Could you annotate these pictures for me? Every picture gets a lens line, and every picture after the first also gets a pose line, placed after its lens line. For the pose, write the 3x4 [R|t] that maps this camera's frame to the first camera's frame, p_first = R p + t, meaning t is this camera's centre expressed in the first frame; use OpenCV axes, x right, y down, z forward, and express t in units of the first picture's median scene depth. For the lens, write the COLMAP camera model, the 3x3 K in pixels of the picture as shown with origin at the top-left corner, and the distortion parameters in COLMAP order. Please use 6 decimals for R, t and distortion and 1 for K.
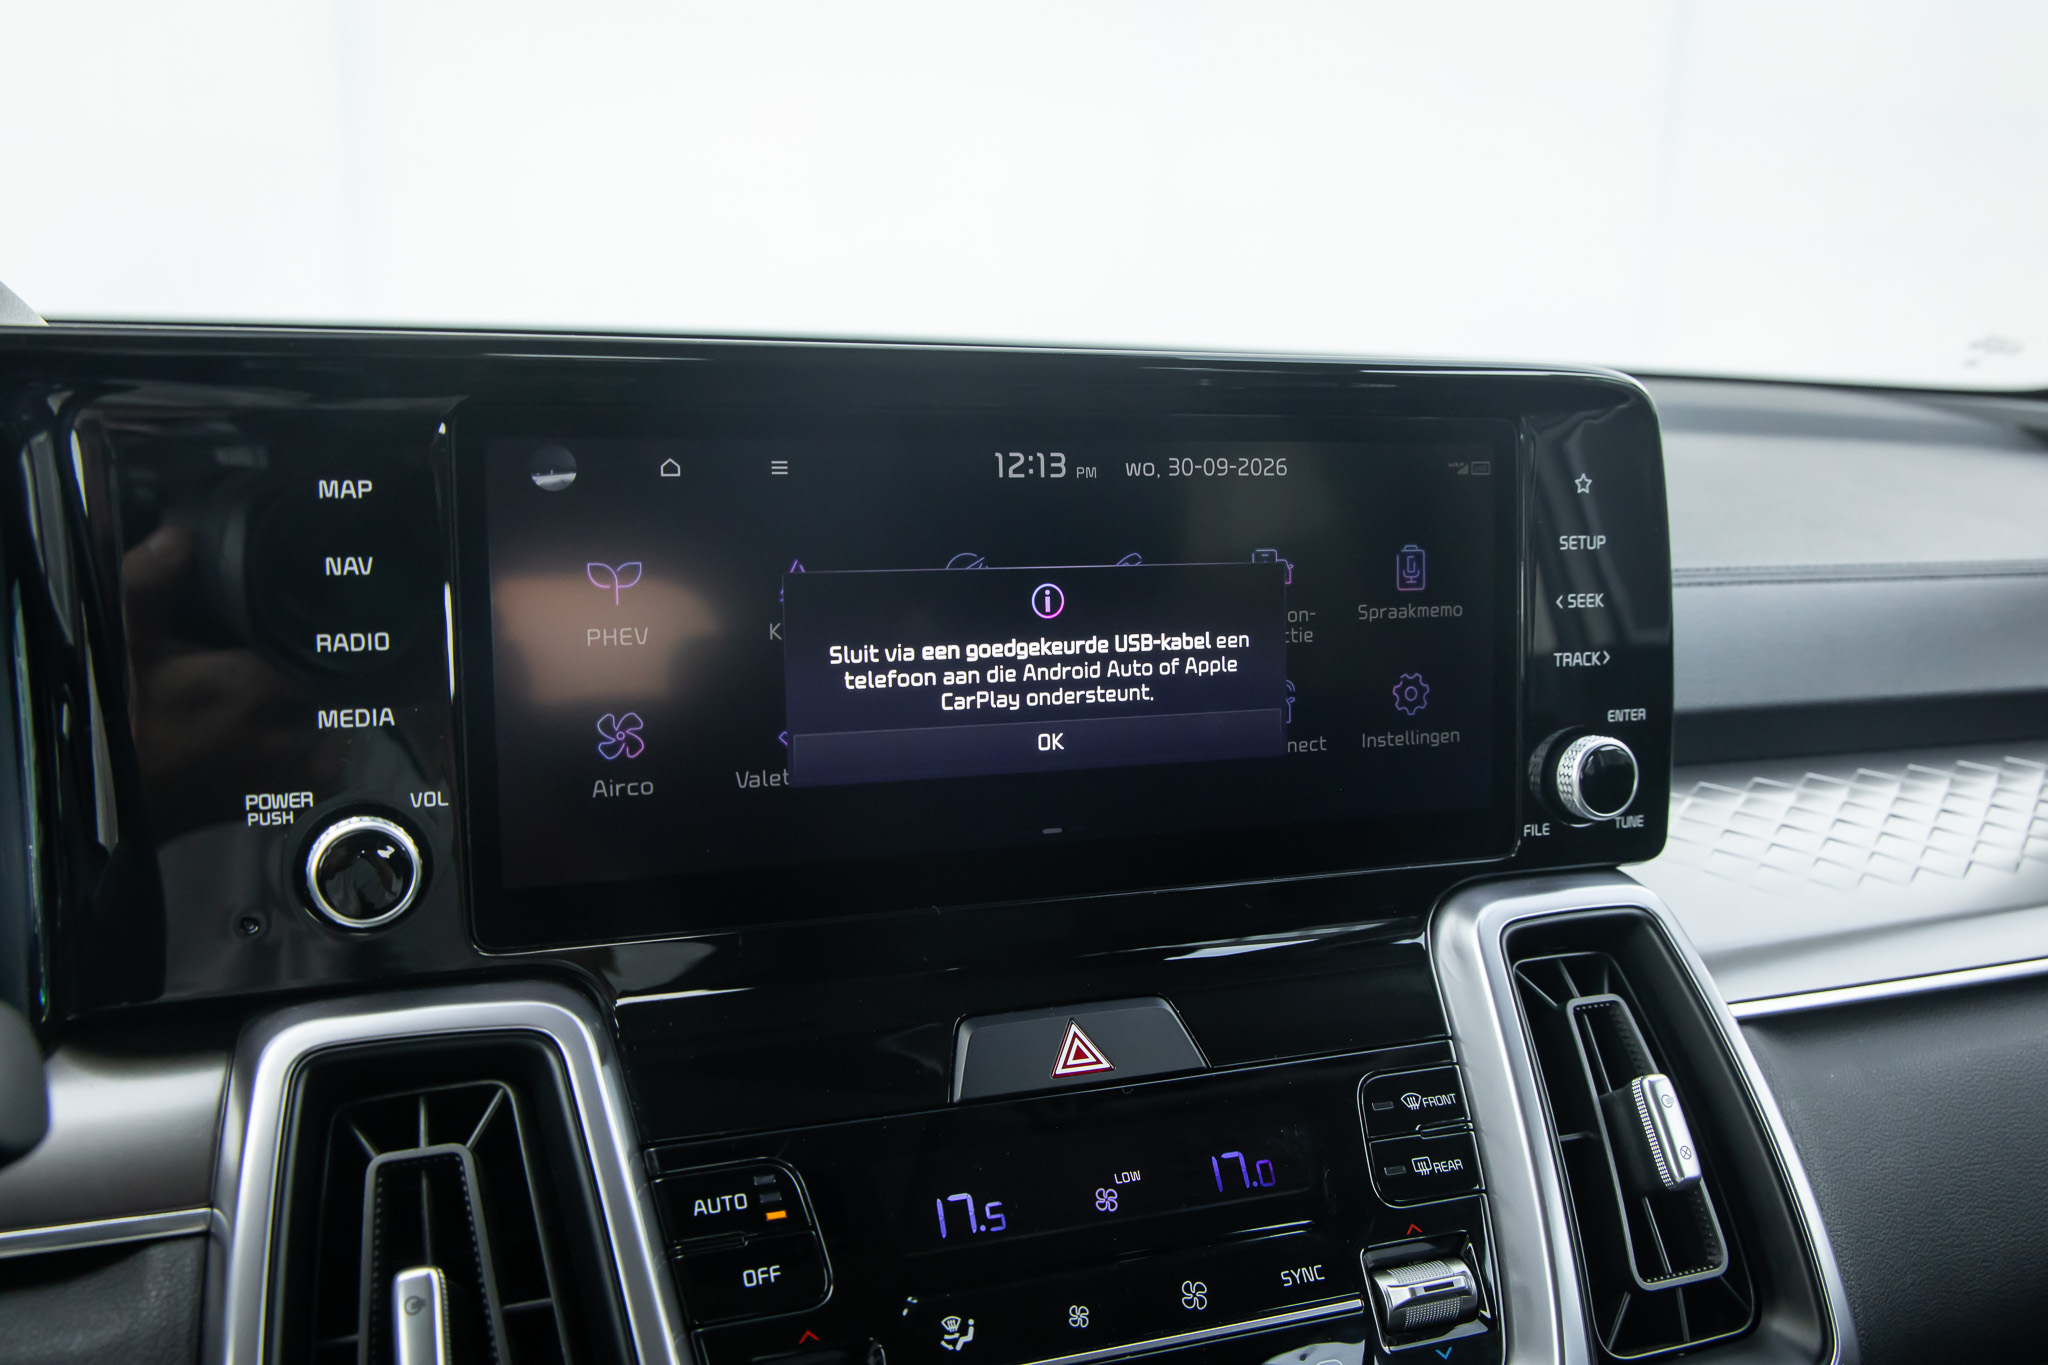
lens RADIAL K [[1807.2, 0, 1016.5], [0, 1807.2, 683.3], [0, 0, 1]] dist [0.016492, 0.008269]
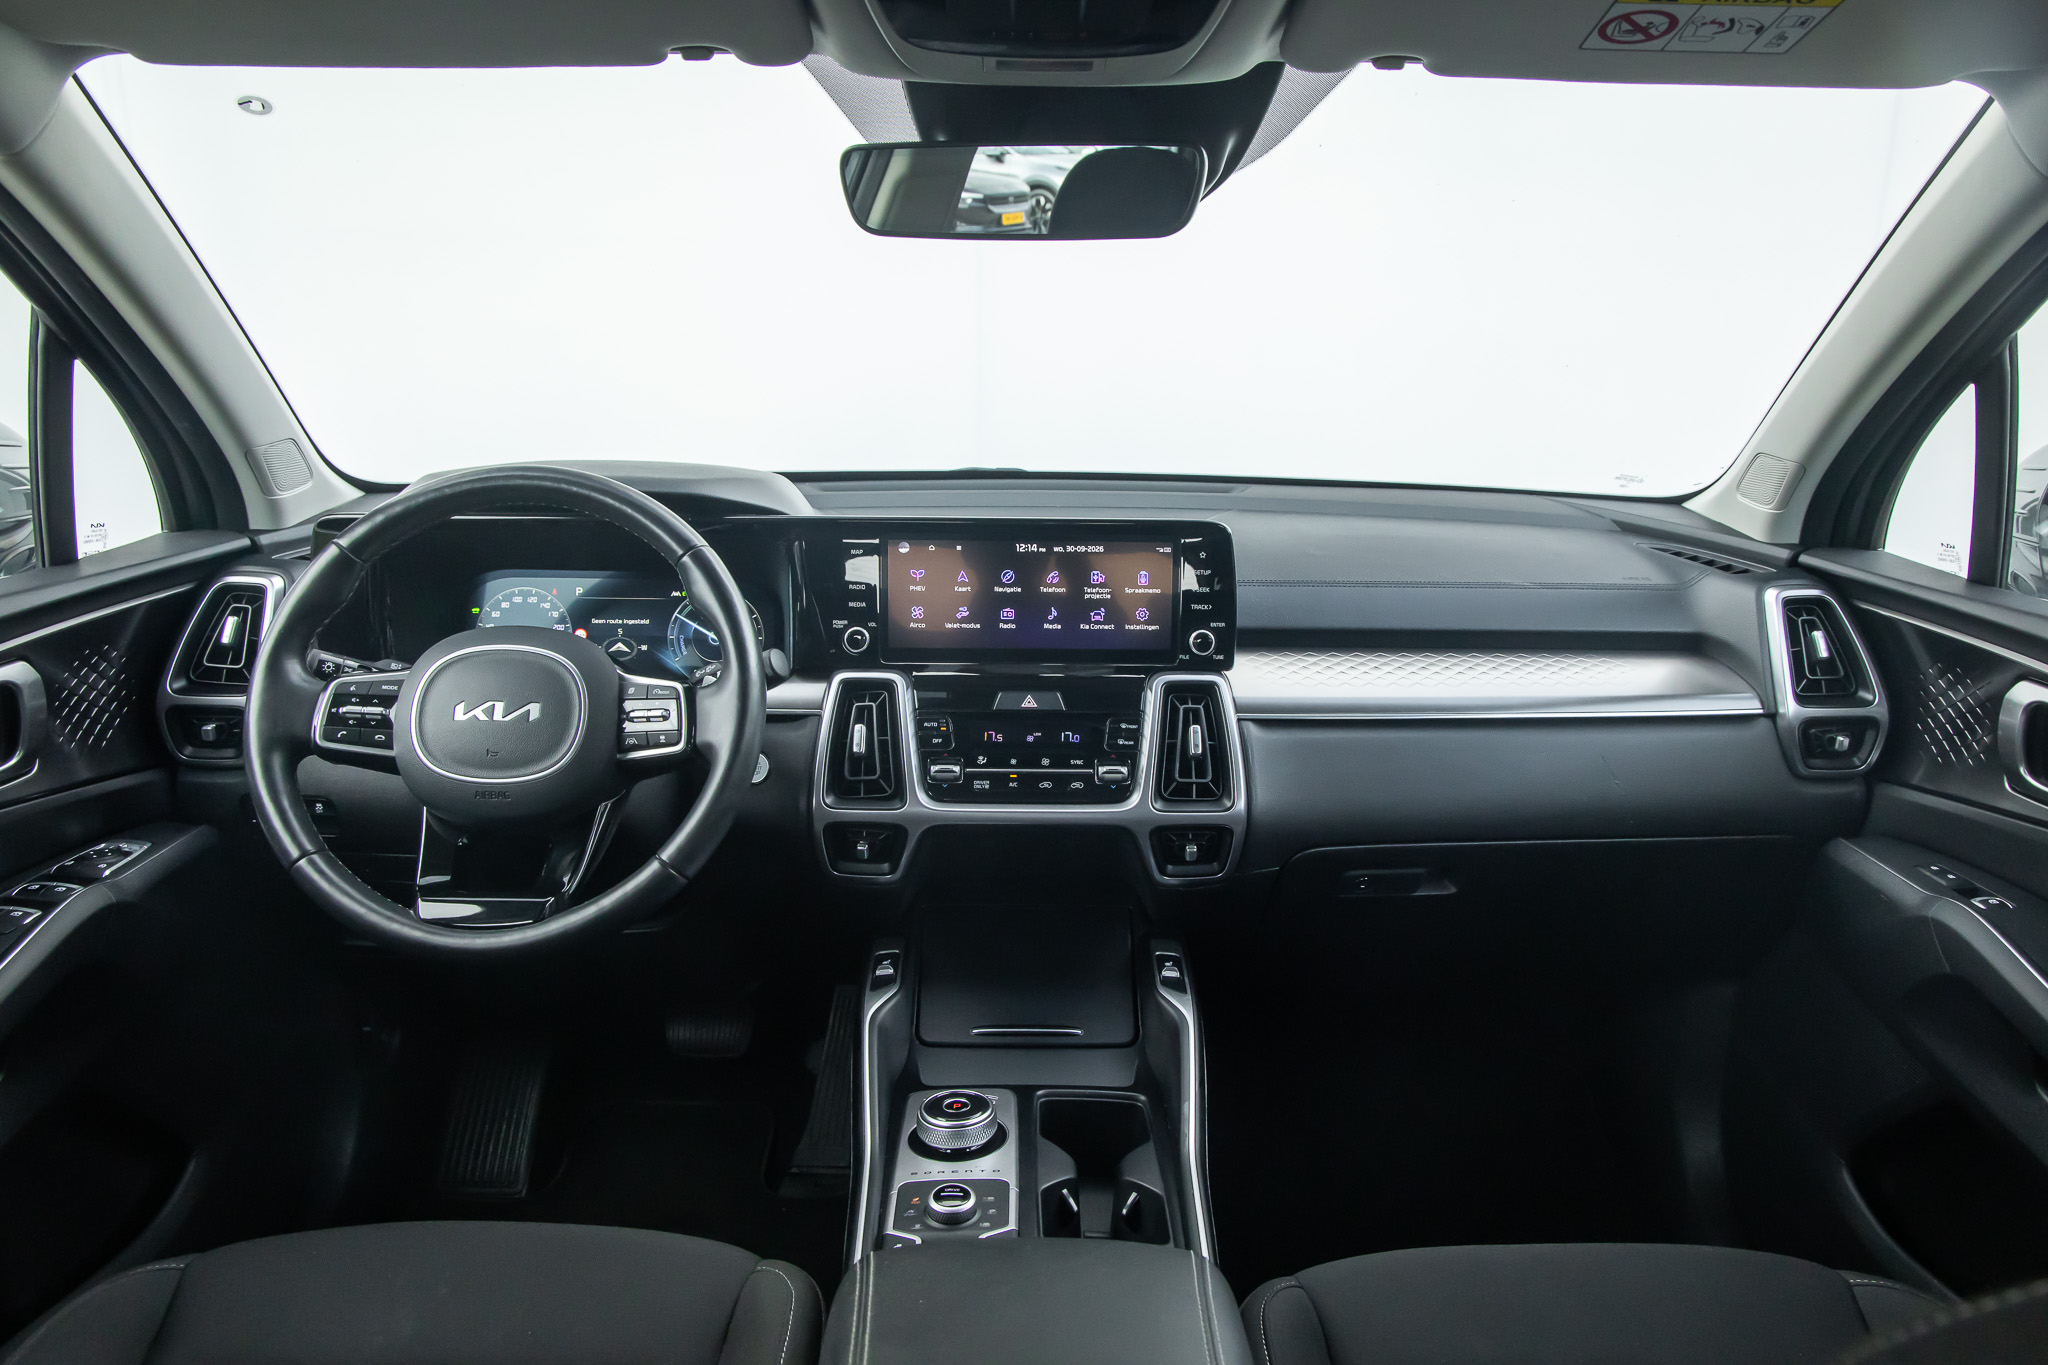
lens RADIAL K [[1406.7, 0, 1033.8], [0, 1406.7, 671.9], [0, 0, 1]] dist [0.010804, 0.002323]
pose [[0.934697, 0.057654, -0.350740, 1.091807], [-0.052121, 0.998323, 0.025204, 0.065856], [0.351605, -0.005277, 0.936134, -1.794067]]
